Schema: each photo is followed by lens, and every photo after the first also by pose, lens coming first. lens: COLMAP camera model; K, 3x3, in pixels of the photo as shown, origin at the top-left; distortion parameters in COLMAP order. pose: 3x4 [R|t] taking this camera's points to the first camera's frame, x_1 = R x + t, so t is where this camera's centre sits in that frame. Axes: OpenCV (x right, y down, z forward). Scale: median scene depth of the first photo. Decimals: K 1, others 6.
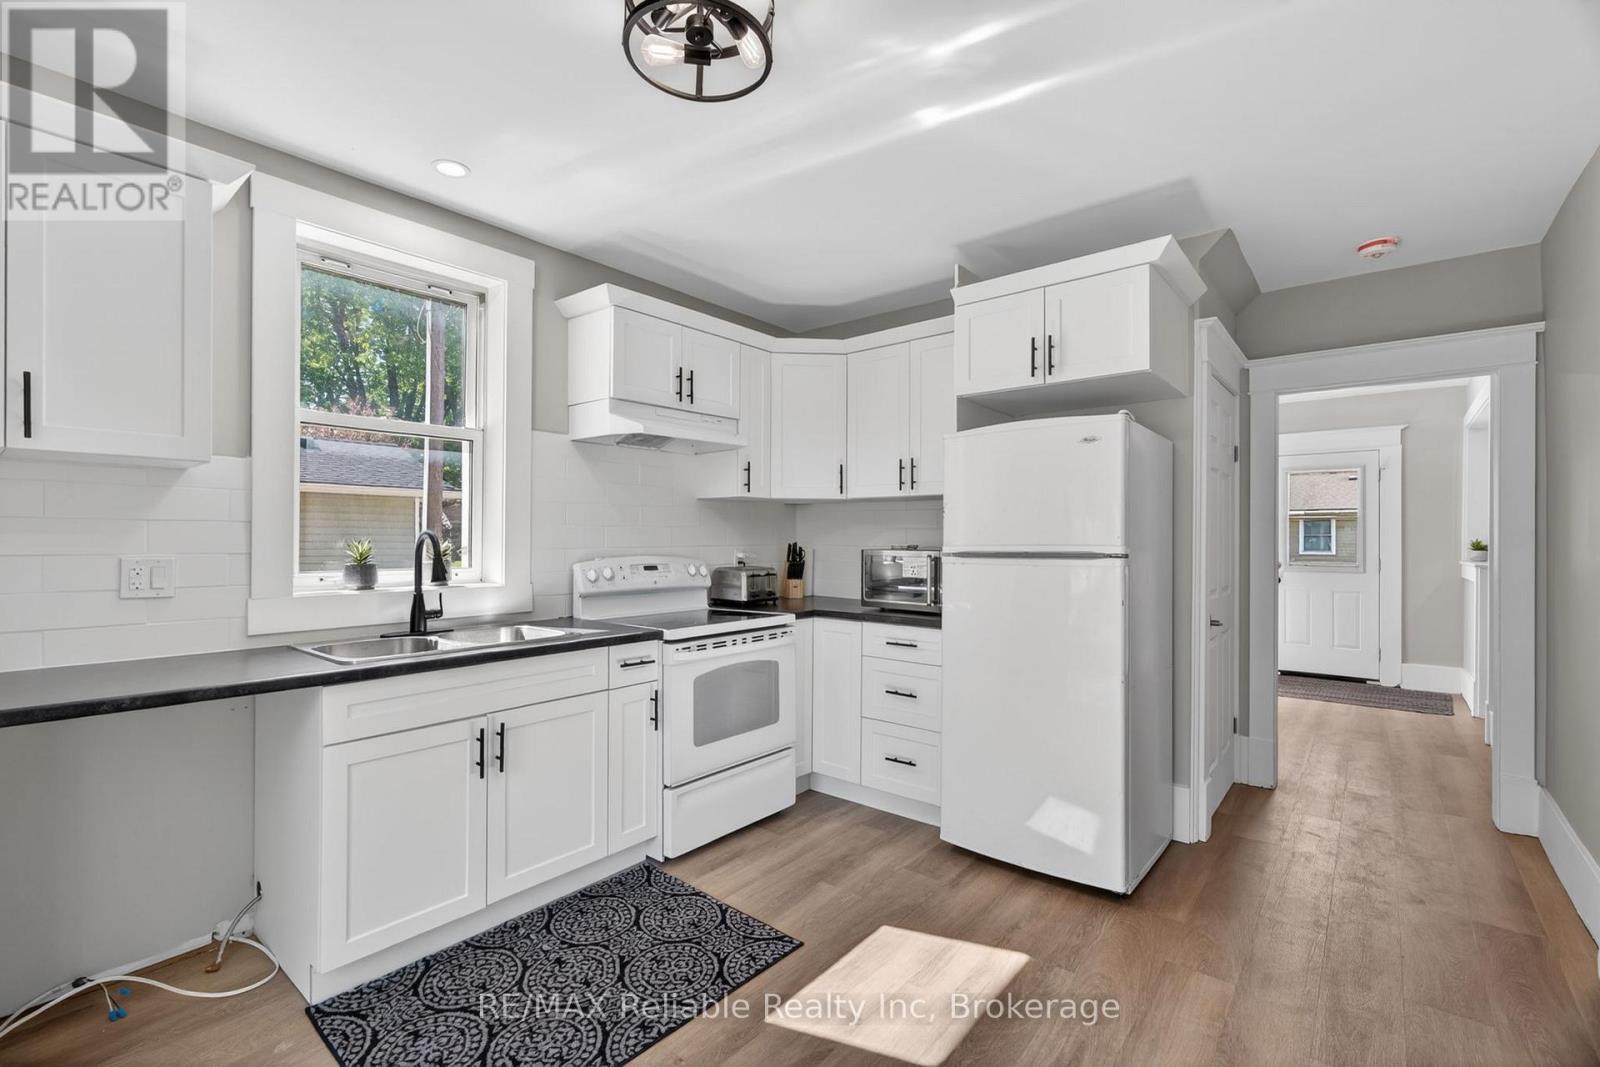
lens RADIAL K [[709.0, 0, 784.0], [0, 709.0, 532.7], [0, 0, 1]] dist [-0.001477, 0.001437]
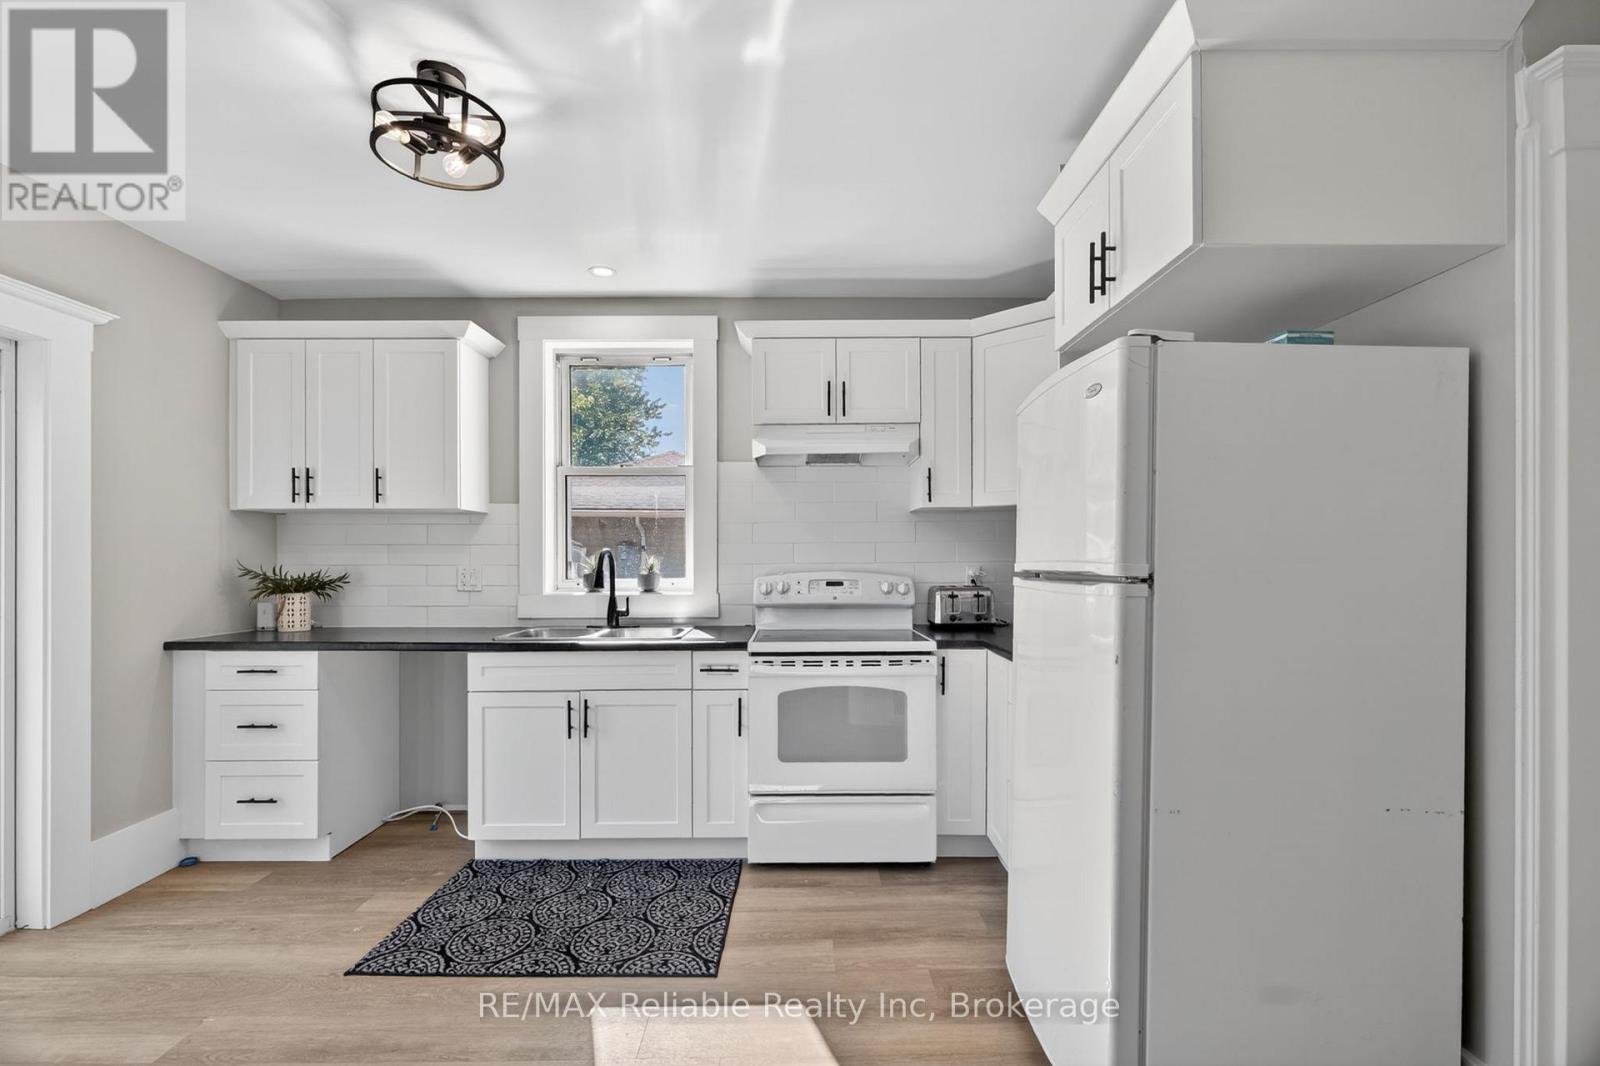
lens RADIAL K [[709.0, 0, 794.5], [0, 709.0, 551.0], [0, 0, 1]] dist [-0.001477, 0.001437]
pose [[0.652095, -0.008150, -0.758094, 0.649581], [0.009116, 0.999954, -0.002909, 0.006769], [0.758083, -0.005013, 0.652139, 0.360451]]
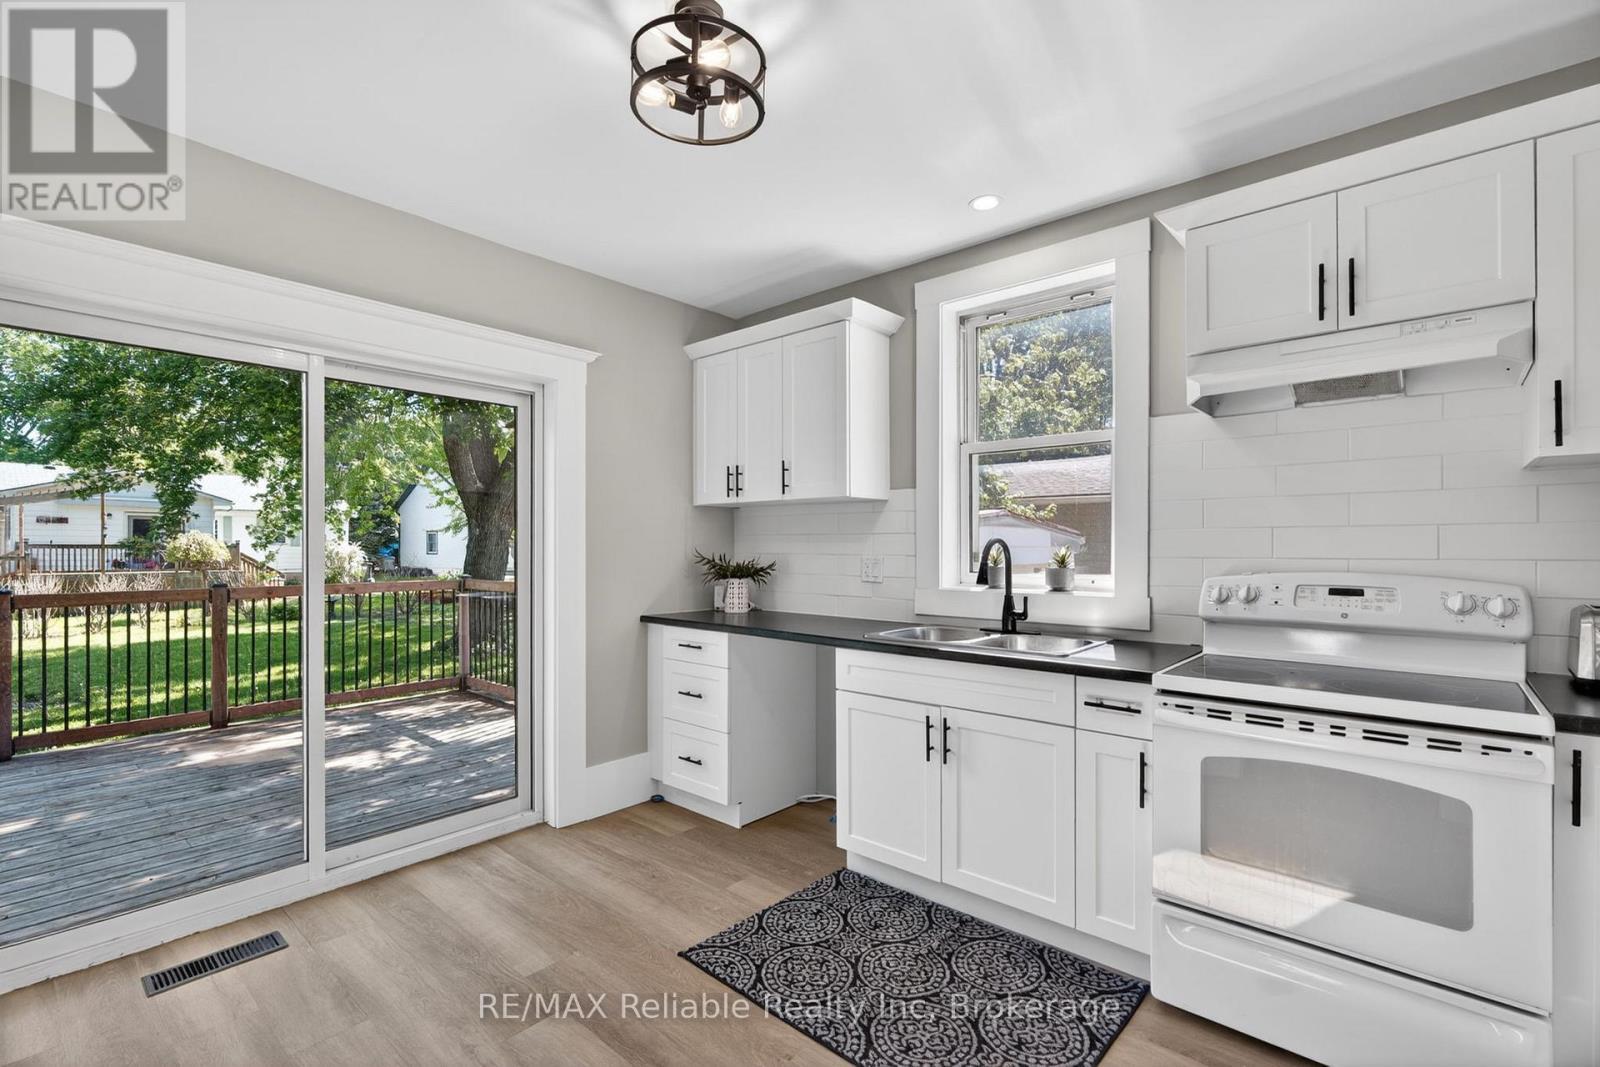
lens RADIAL K [[709.0, 0, 803.6], [0, 709.0, 544.8], [0, 0, 1]] dist [-0.001477, 0.001437]
pose [[-0.011163, -0.002401, -0.999935, 0.532666], [0.006974, 0.999973, -0.002479, 0.007558], [0.999913, -0.007001, -0.011146, 0.636352]]
